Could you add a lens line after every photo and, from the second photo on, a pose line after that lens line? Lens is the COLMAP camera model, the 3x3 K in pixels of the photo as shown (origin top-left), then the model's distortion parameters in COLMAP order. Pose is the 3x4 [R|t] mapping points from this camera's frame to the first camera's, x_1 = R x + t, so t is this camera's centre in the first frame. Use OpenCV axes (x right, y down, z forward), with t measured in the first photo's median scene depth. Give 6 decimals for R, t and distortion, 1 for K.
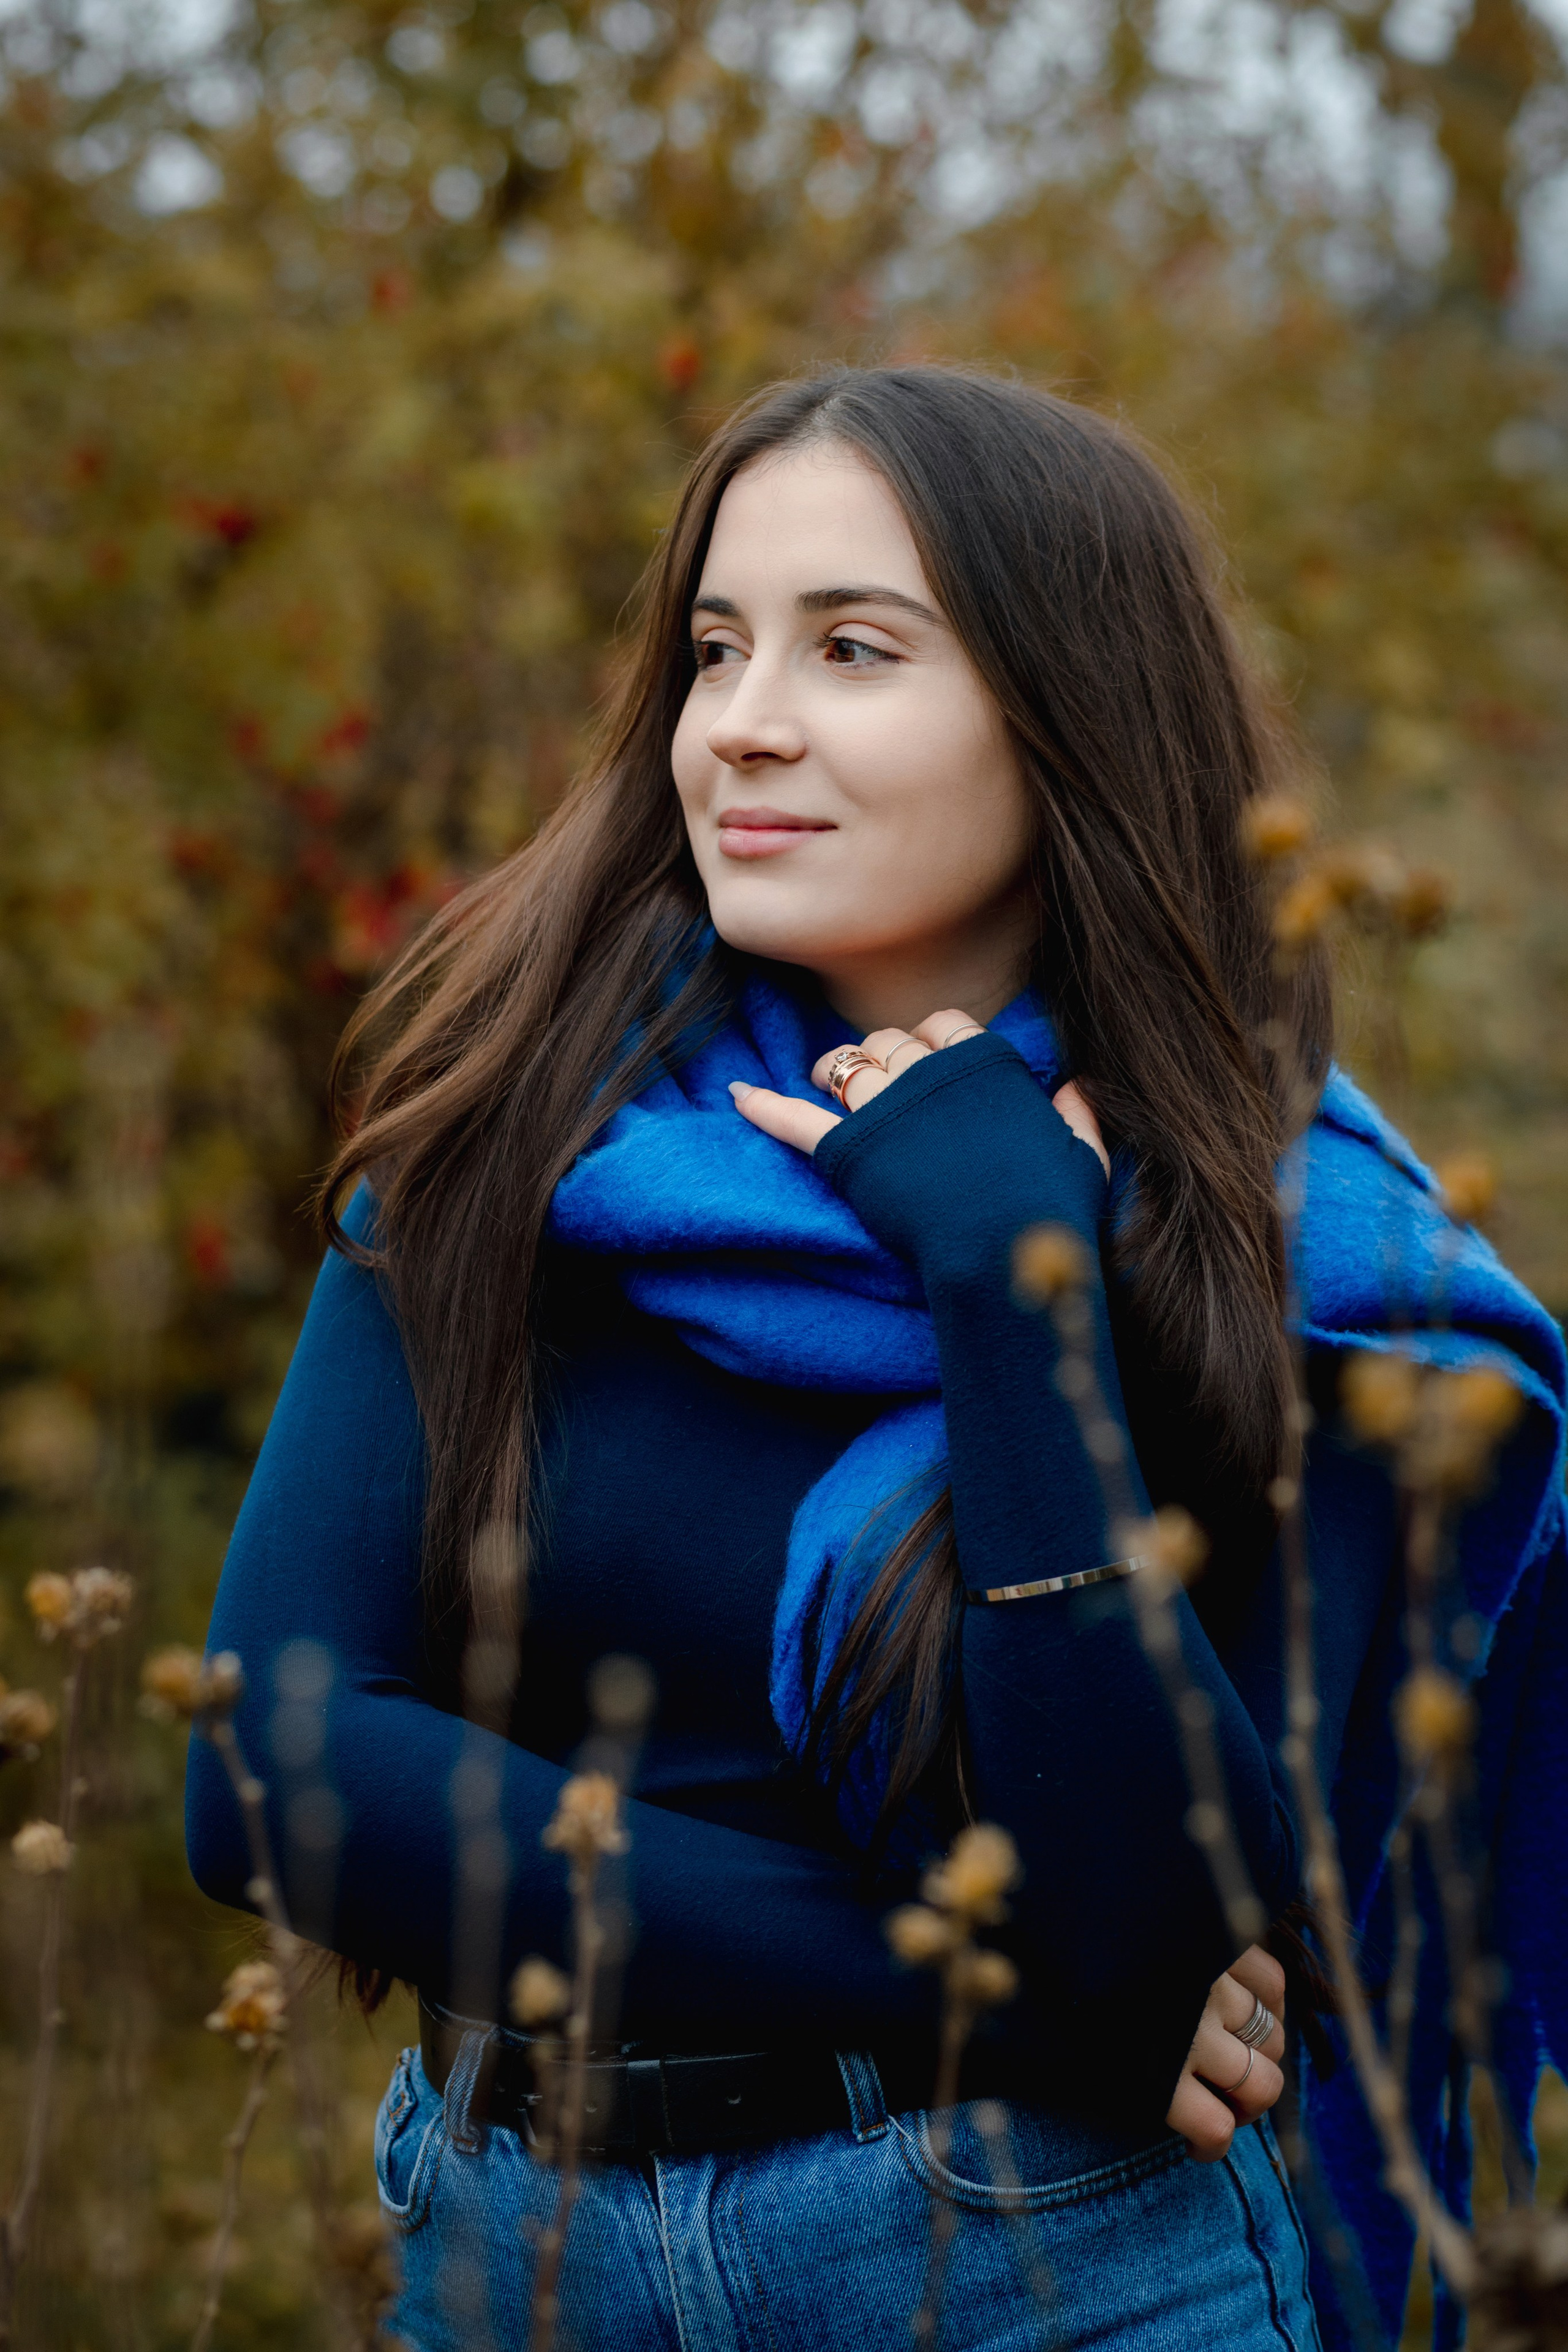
lens RADIAL K [[5917.6, 0, 784.0], [0, 5917.6, 1176.0], [0, 0, 1]] dist [-0.145431, 0.153684]
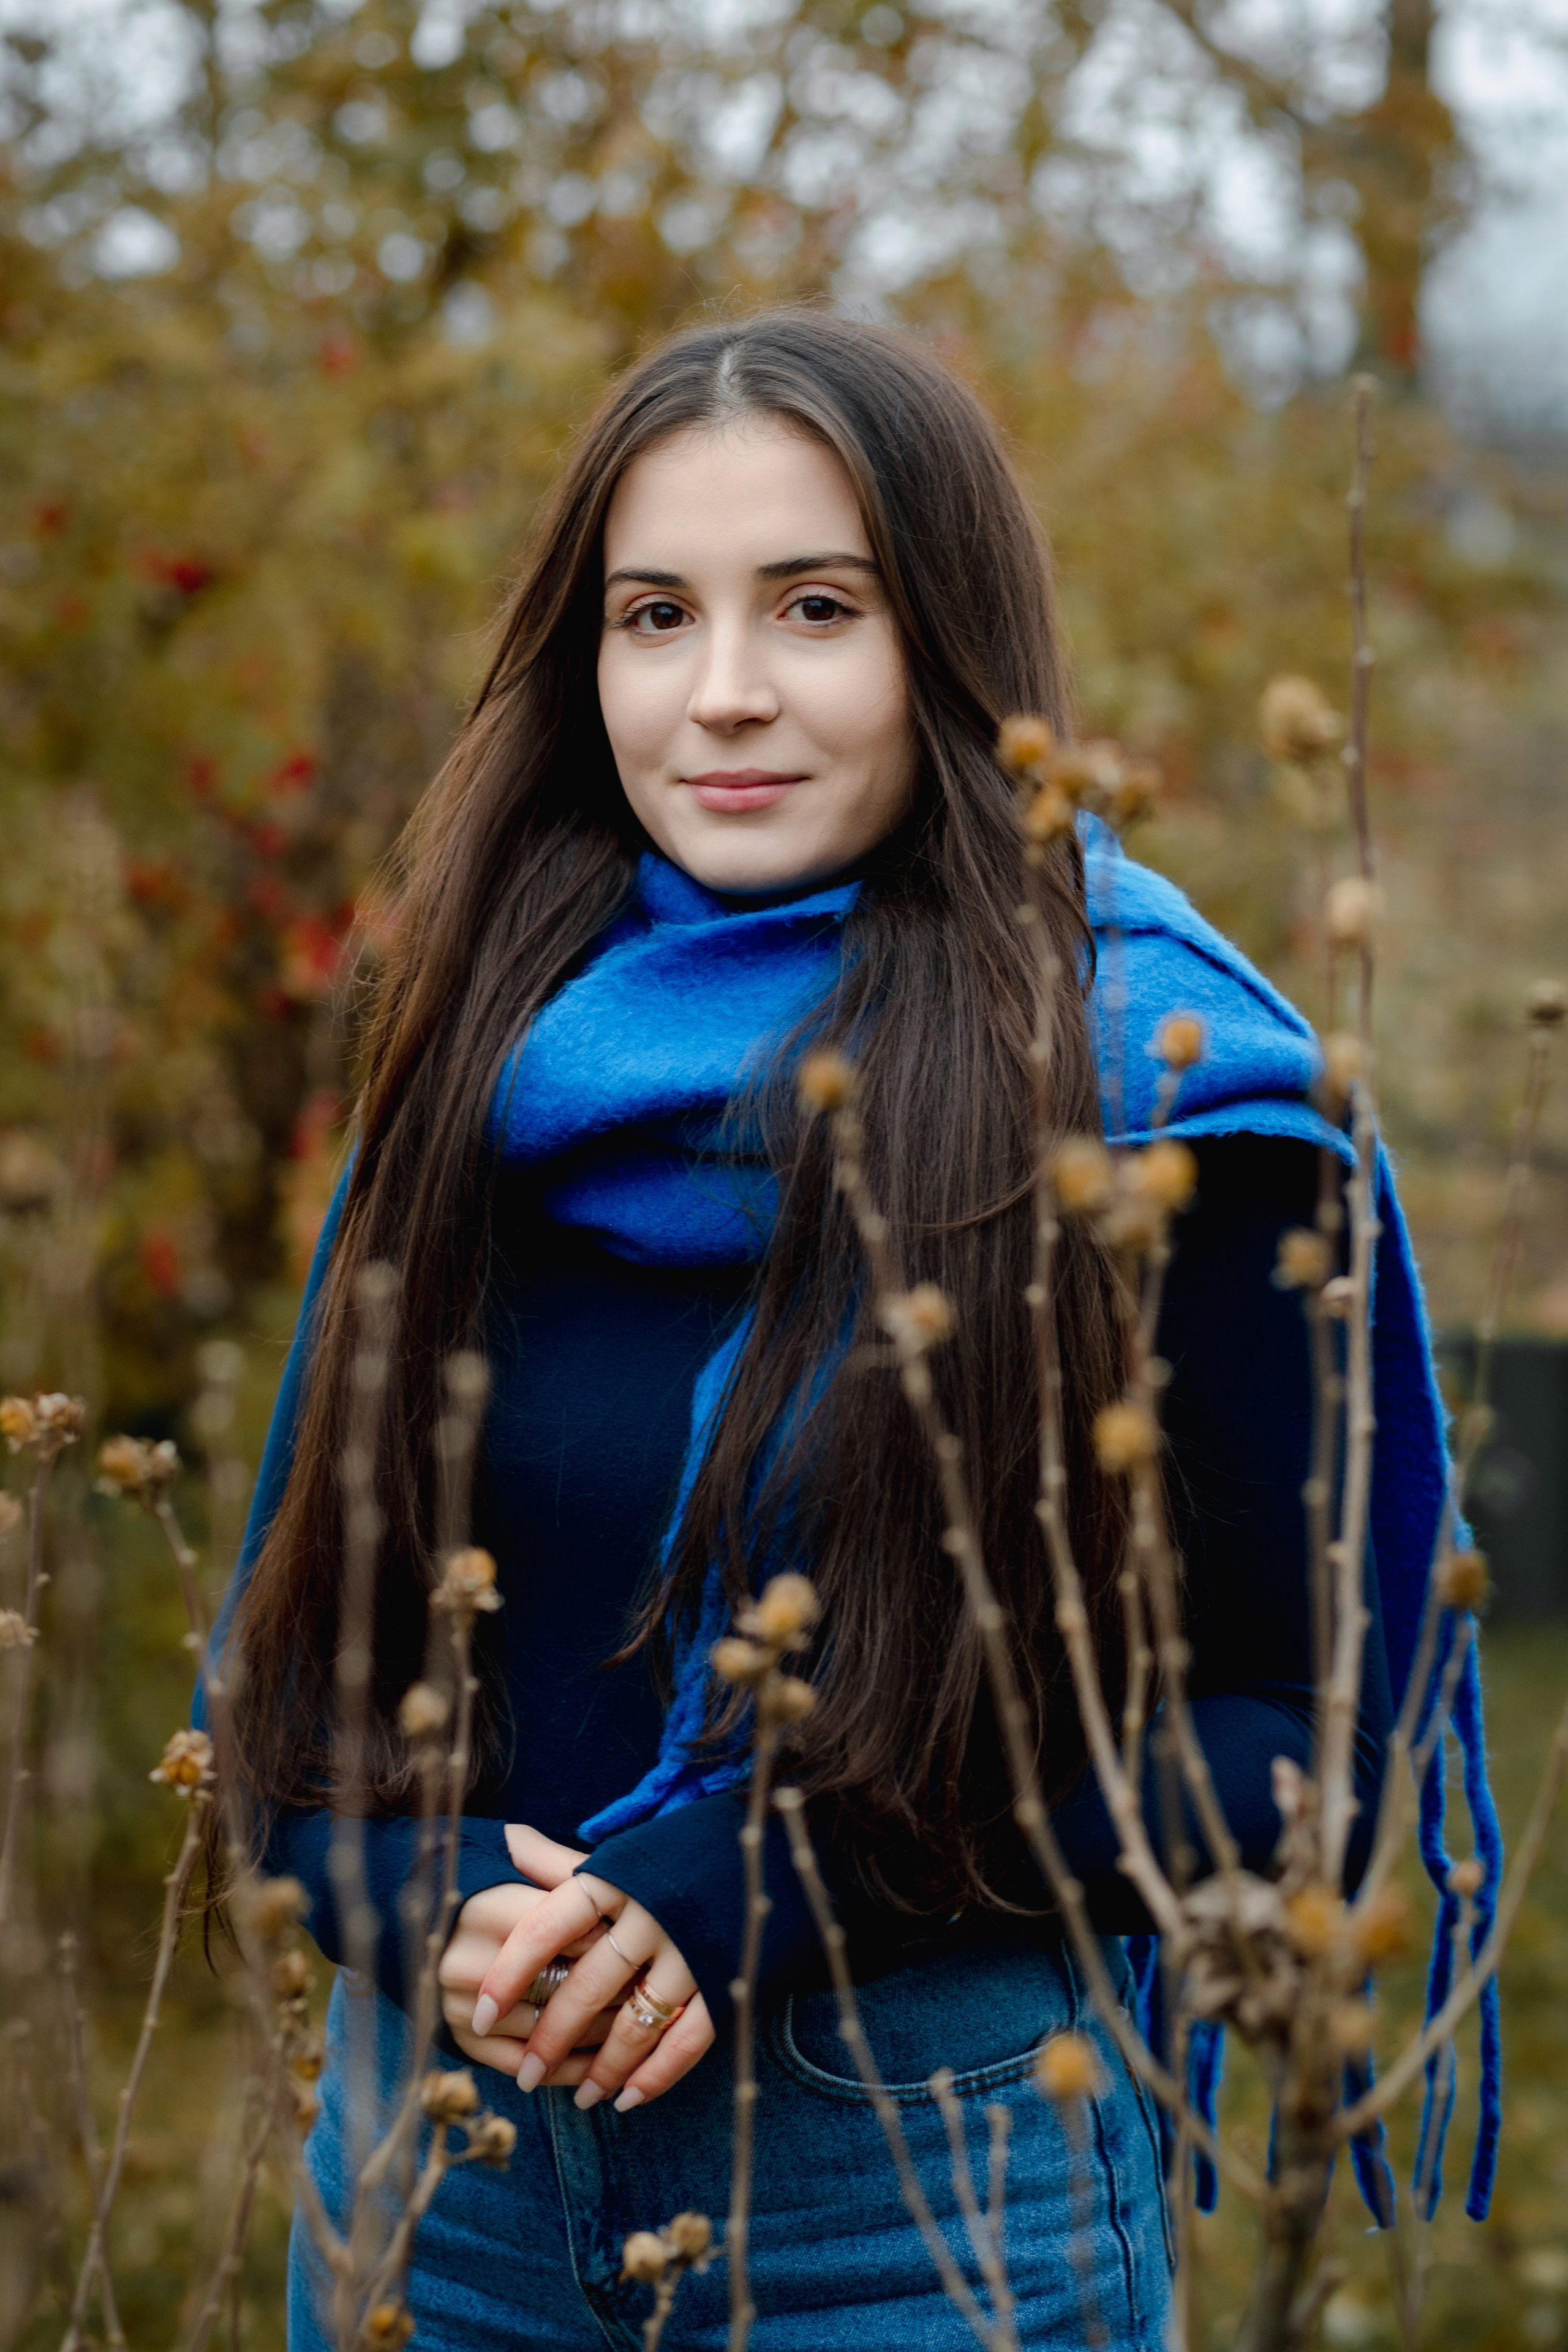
lens RADIAL K [[5917.6, 0, 784.0], [0, 5917.6, 1176.0], [0, 0, 1]] dist [-0.145431, 0.153684]
pose [[0.999974, 0.000392, 0.007136, 0.005541], [-0.000301, 0.999918, -0.012769, 0.010333], [-0.007141, 0.012767, 0.999893, -0.048901]]
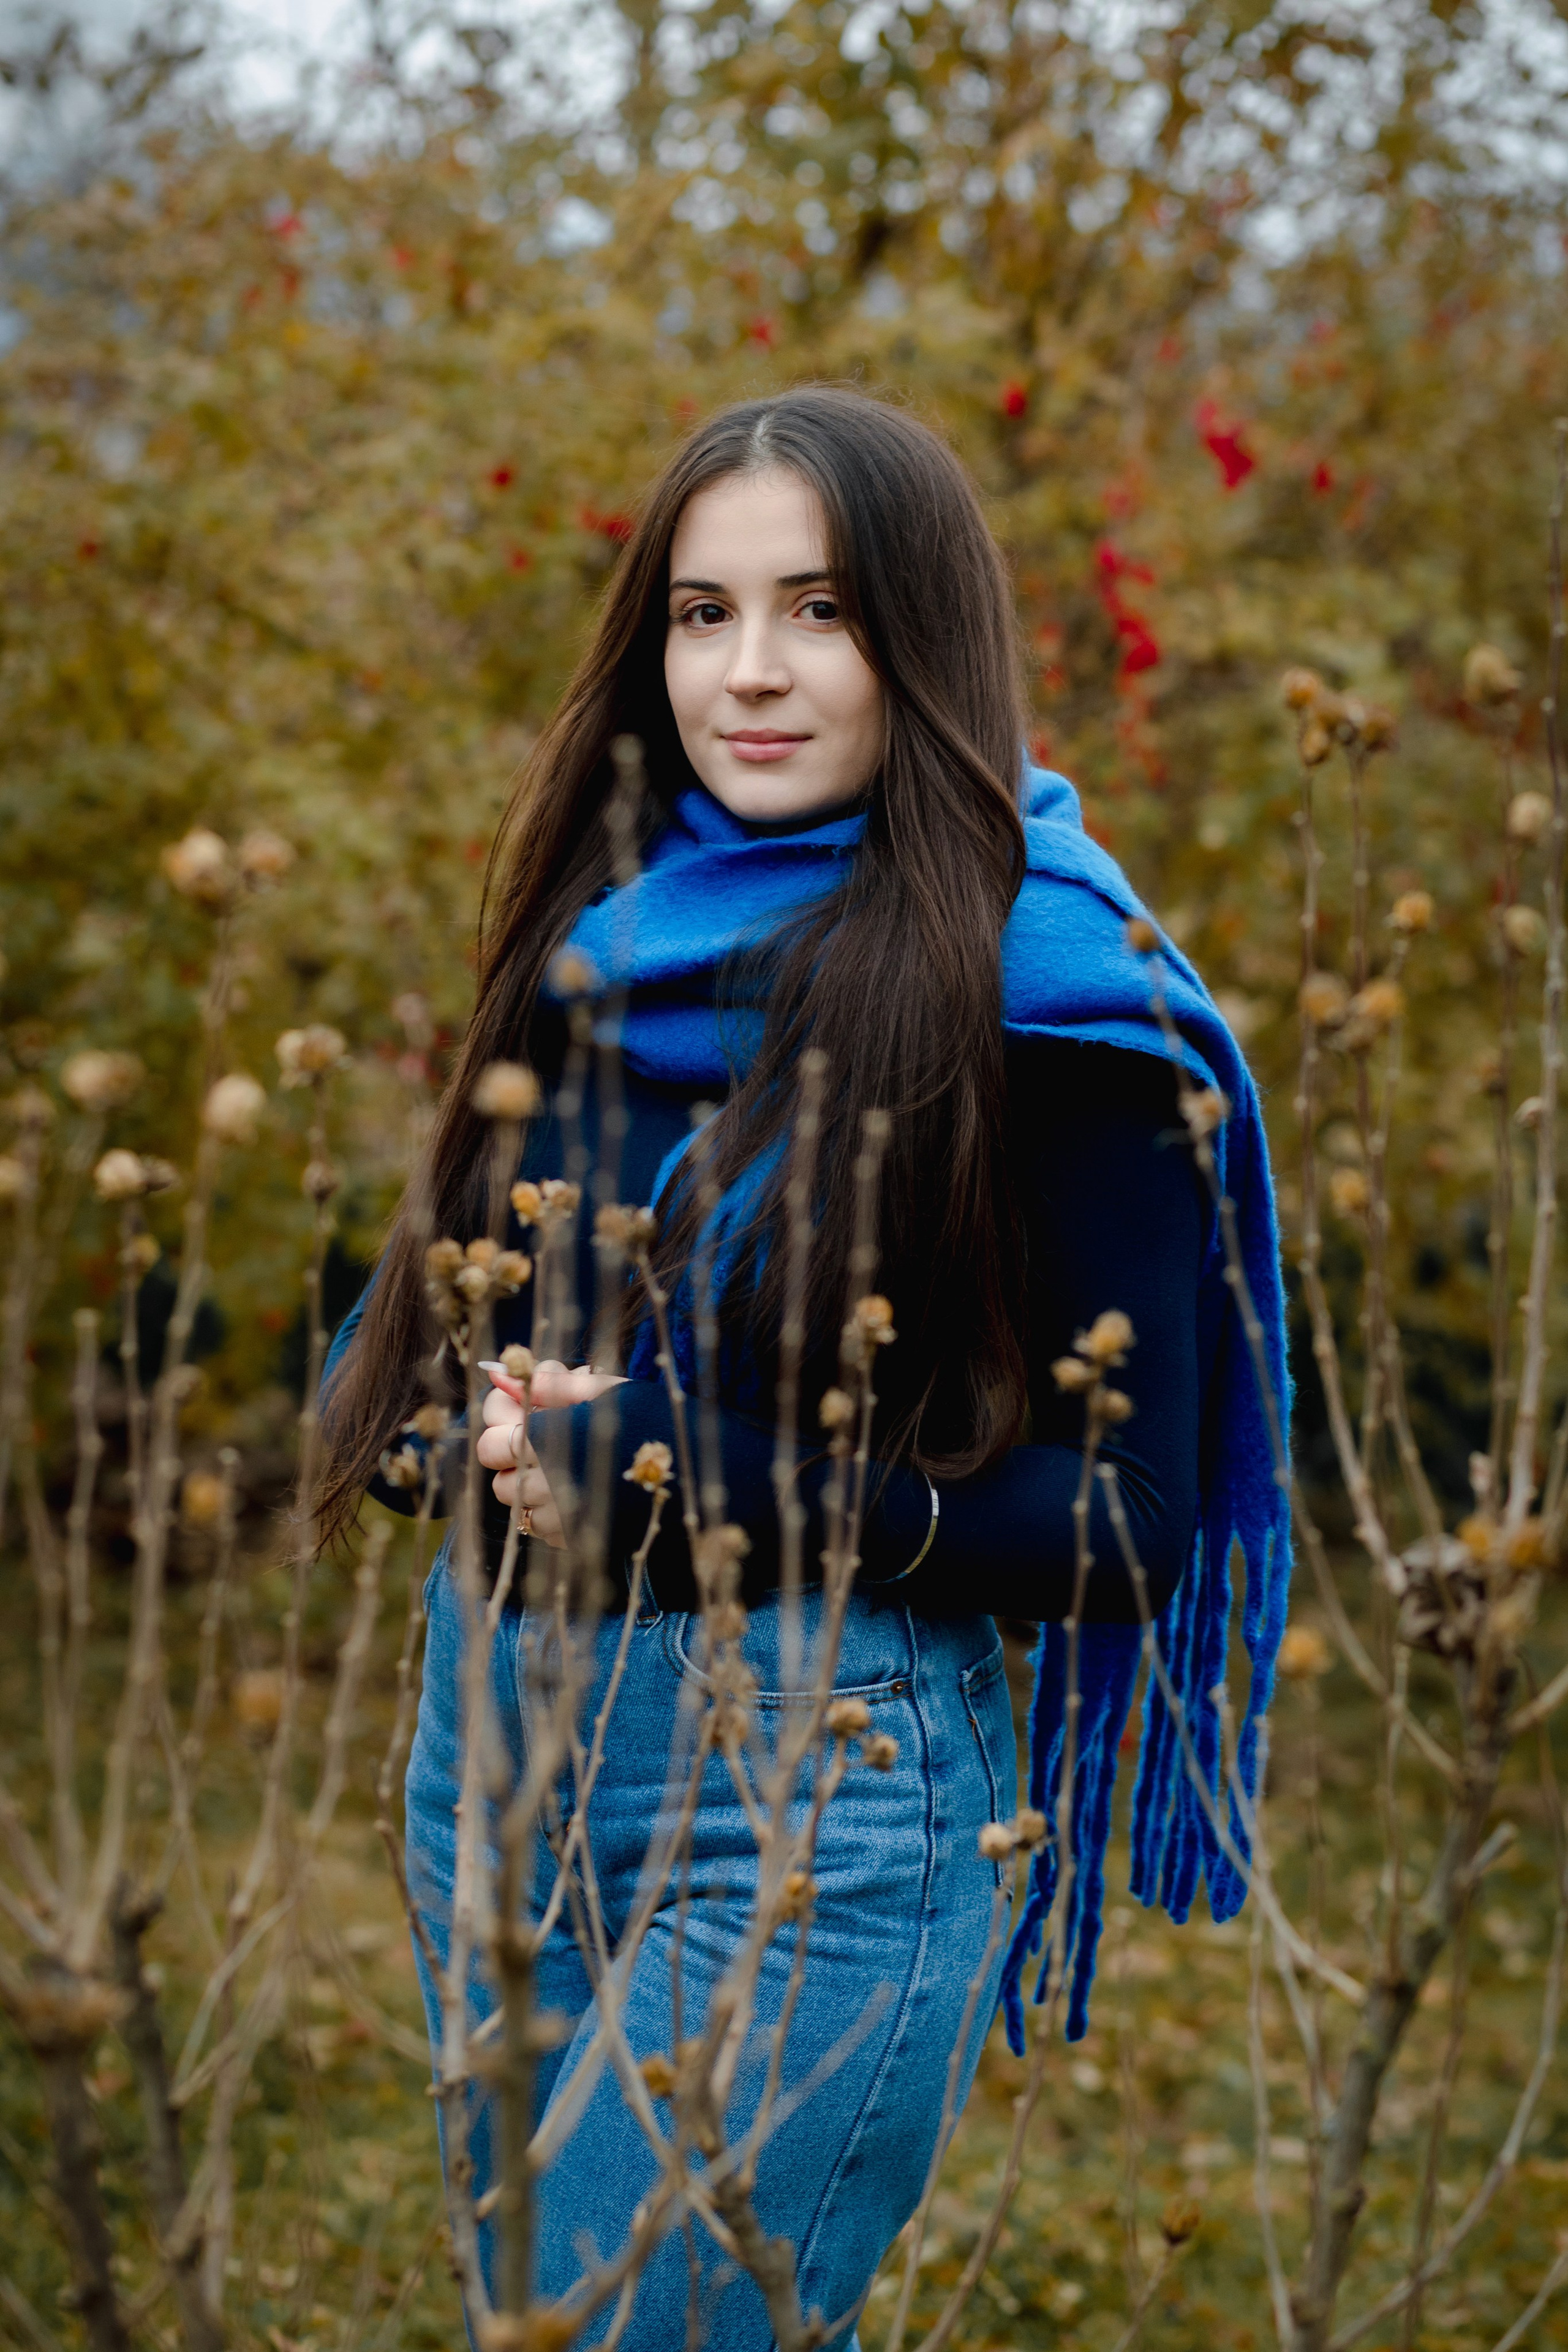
lens RADIAL K [[5917.6, 0, 784.0], [0, 5917.6, 1176.0], [0, 0, 1]] dist [-0.145431, 0.153684]
pose [[0.998042, 0.019098, -0.059561, 0.009192], [-0.019383, 0.999803, -0.004219, 0.019118], [0.059468, 0.005365, 0.998216, -0.143382]]
